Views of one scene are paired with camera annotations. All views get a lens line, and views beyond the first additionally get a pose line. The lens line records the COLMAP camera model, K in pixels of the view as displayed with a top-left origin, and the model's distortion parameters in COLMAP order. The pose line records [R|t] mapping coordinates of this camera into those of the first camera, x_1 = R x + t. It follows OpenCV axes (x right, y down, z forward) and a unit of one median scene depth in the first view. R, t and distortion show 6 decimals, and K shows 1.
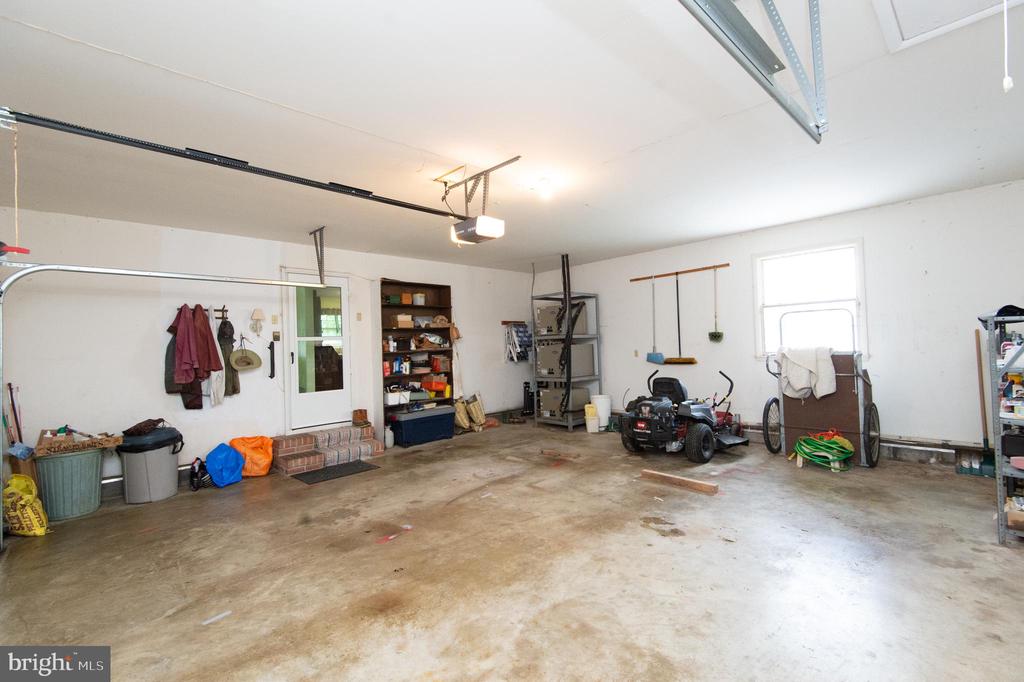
lens RADIAL K [[451.6, 0, 516.3], [0, 451.6, 336.7], [0, 0, 1]] dist [0.030964, -0.019346]
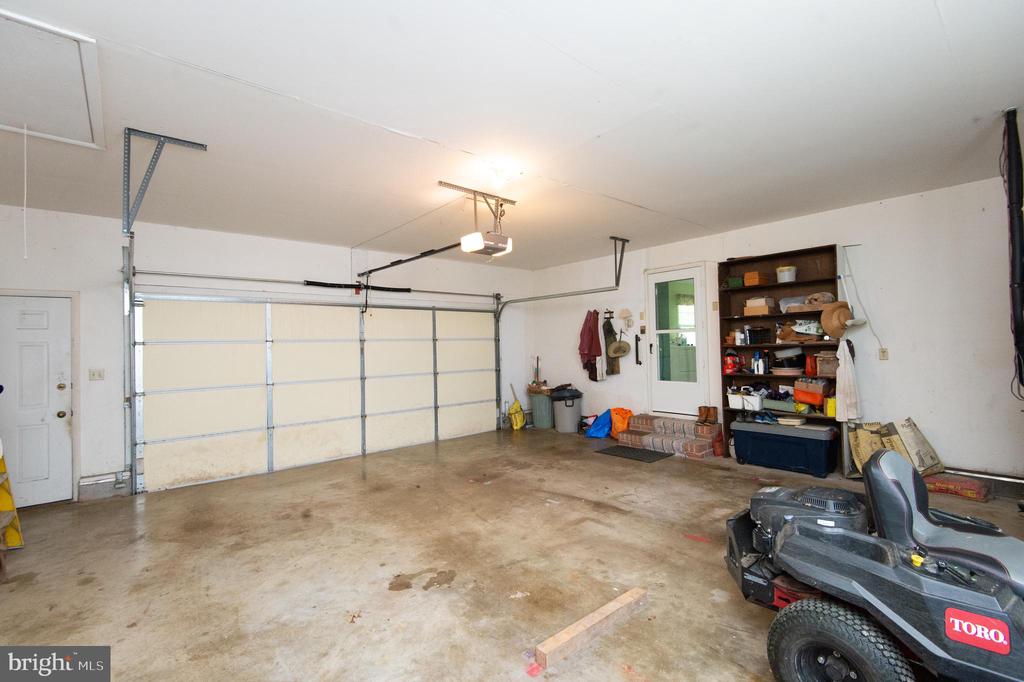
lens RADIAL K [[451.6, 0, 516.3], [0, 451.6, 336.7], [0, 0, 1]] dist [0.030964, -0.019346]
pose [[-0.044860, 0.015779, -0.998869, 0.804228], [0.042304, 0.999008, 0.013882, -0.015505], [0.998097, -0.041633, -0.045483, 0.878211]]
